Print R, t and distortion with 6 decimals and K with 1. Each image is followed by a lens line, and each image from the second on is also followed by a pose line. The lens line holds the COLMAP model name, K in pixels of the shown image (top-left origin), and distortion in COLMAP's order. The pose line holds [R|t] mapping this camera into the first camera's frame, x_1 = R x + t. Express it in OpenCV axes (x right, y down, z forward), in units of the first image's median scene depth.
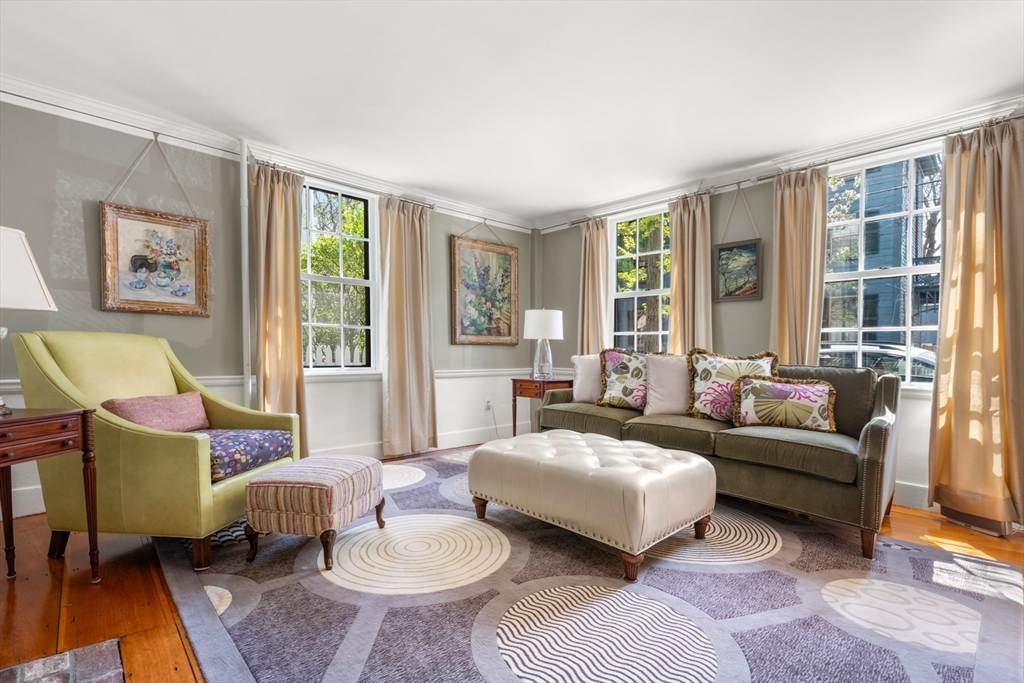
lens RADIAL K [[472.4, 0, 508.3], [0, 472.4, 363.3], [0, 0, 1]] dist [-0.000860, 0.000607]
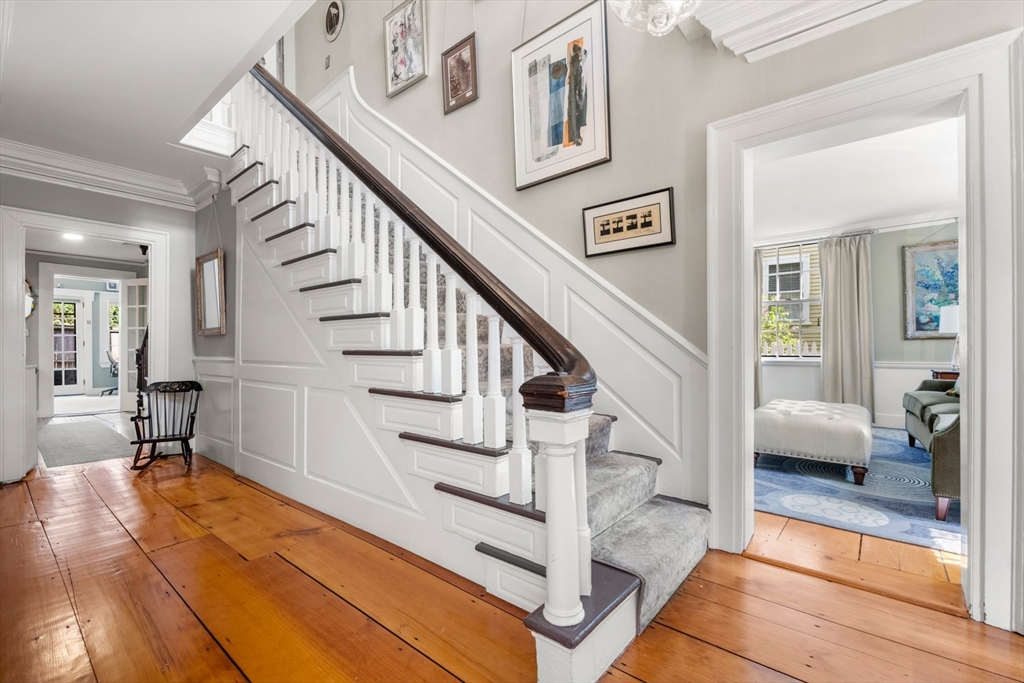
lens RADIAL K [[441.5, 0, 511.5], [0, 441.5, 348.0], [0, 0, 1]] dist [0.001433, -0.000256]
pose [[0.129133, -0.009017, -0.991586, 1.174178], [-0.014865, 0.999829, -0.011027, 0.009691], [0.991516, 0.016164, 0.128977, -0.139531]]
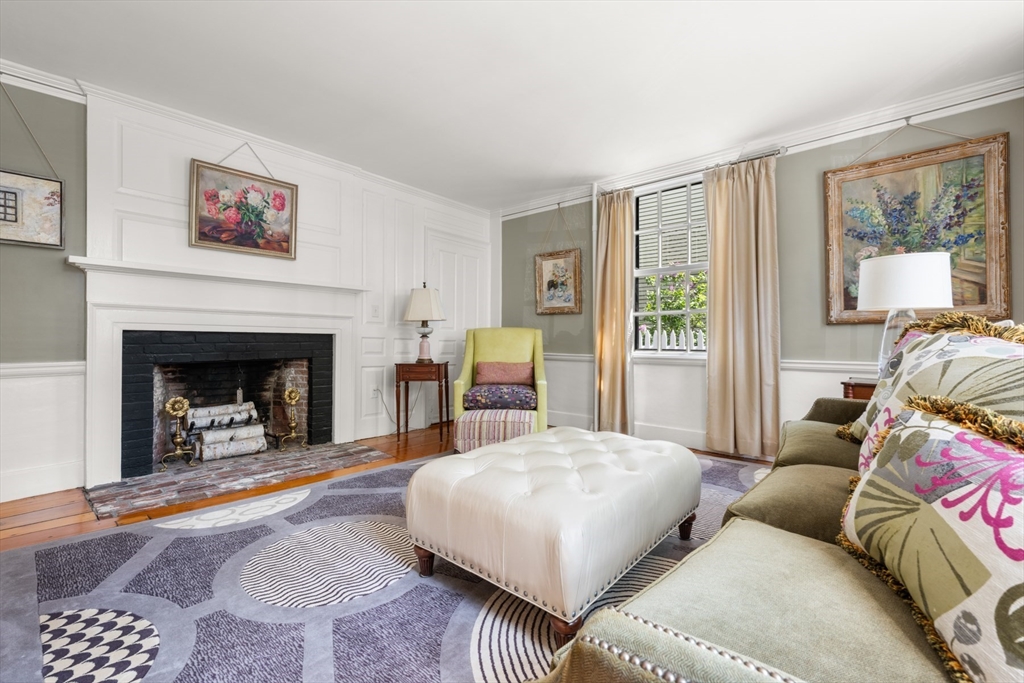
lens RADIAL K [[441.5, 0, 510.6], [0, 441.5, 337.1], [0, 0, 1]] dist [0.001433, -0.000256]
pose [[0.097274, -0.009336, -0.995214, 0.699919], [-0.020503, 0.999725, -0.011383, -0.005478], [0.995046, 0.021512, 0.097056, 0.649379]]
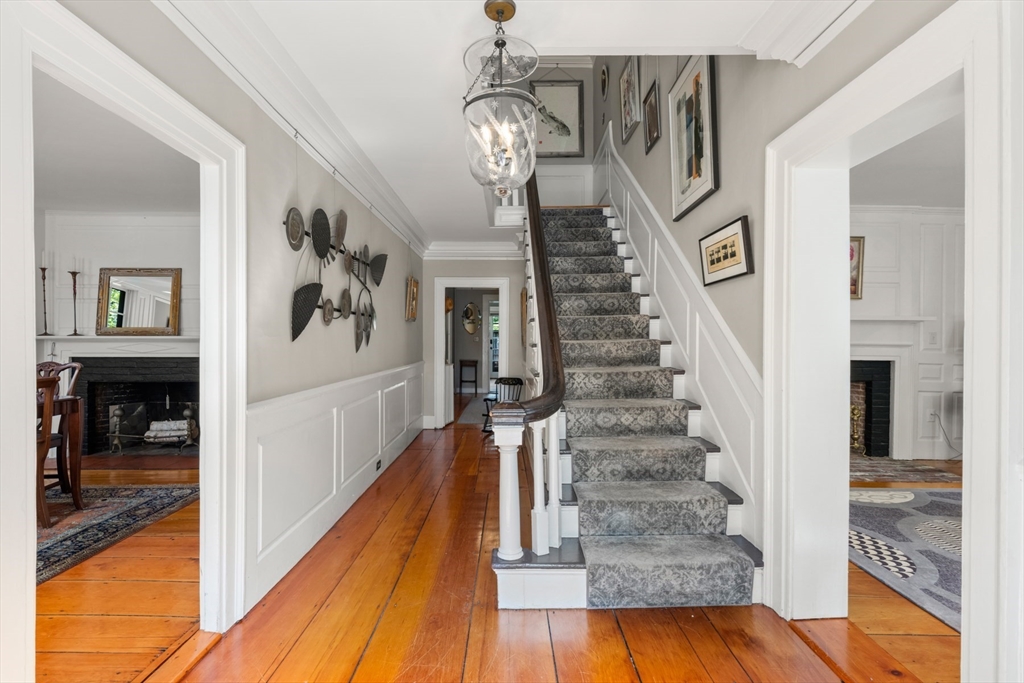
lens RADIAL K [[472.4, 0, 514.1], [0, 472.4, 341.9], [0, 0, 1]] dist [-0.000860, 0.000607]
pose [[-0.670377, -0.005783, -0.741998, 1.272887], [-0.020363, 0.999736, 0.010606, -0.064308], [0.741741, 0.022219, -0.670319, 0.404595]]
